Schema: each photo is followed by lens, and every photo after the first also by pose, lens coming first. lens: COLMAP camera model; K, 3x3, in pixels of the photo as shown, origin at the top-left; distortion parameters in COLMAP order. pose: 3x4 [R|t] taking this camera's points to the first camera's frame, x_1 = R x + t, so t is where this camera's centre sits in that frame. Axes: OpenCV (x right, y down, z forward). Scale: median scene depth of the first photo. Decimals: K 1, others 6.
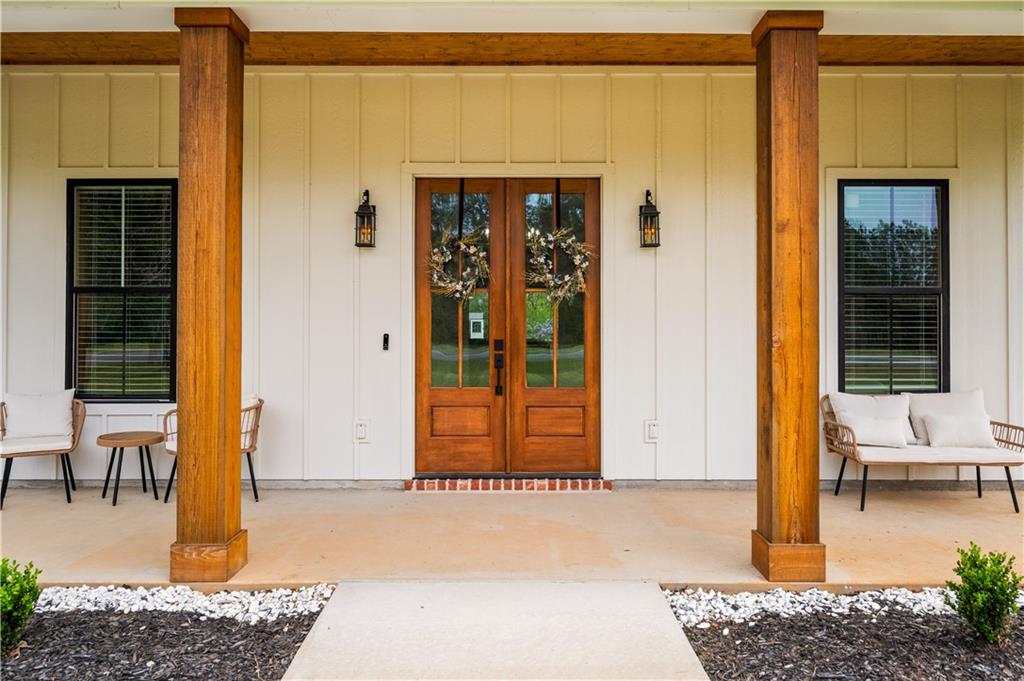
lens RADIAL K [[746.9, 0, 515.4], [0, 746.9, 313.4], [0, 0, 1]] dist [0.002479, 0.000634]
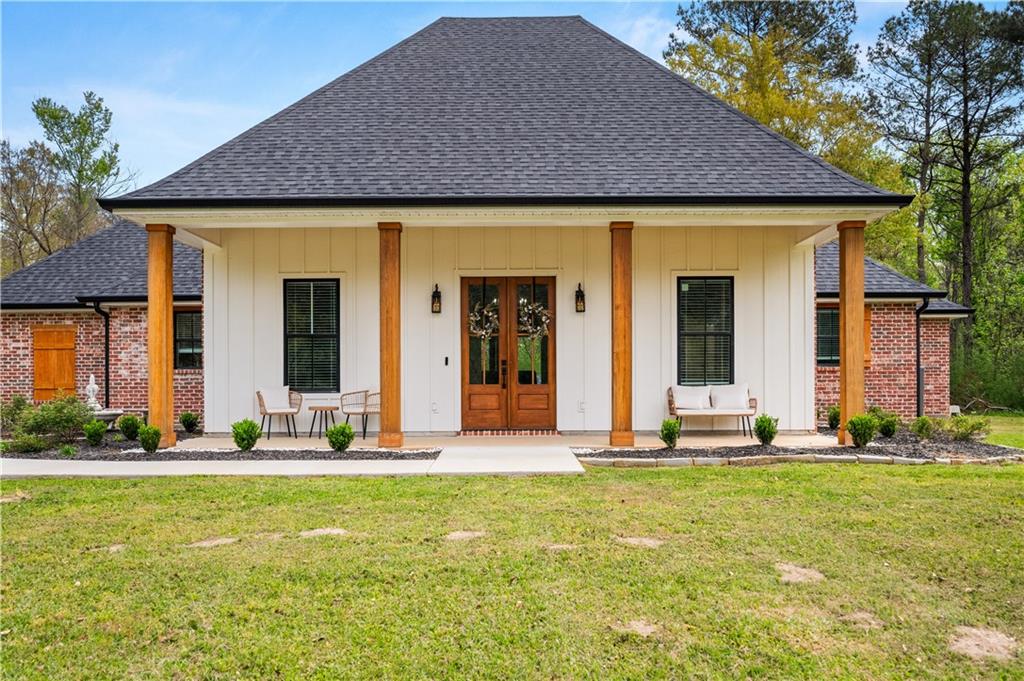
lens RADIAL K [[898.8, 0, 510.7], [0, 898.8, 379.4], [0, 0, 1]] dist [0.000189, -0.005548]
pose [[0.999982, -0.005626, -0.002151, 0.000147], [0.005643, 0.999952, 0.008010, 0.067979], [0.002106, -0.008022, 0.999966, -1.357306]]
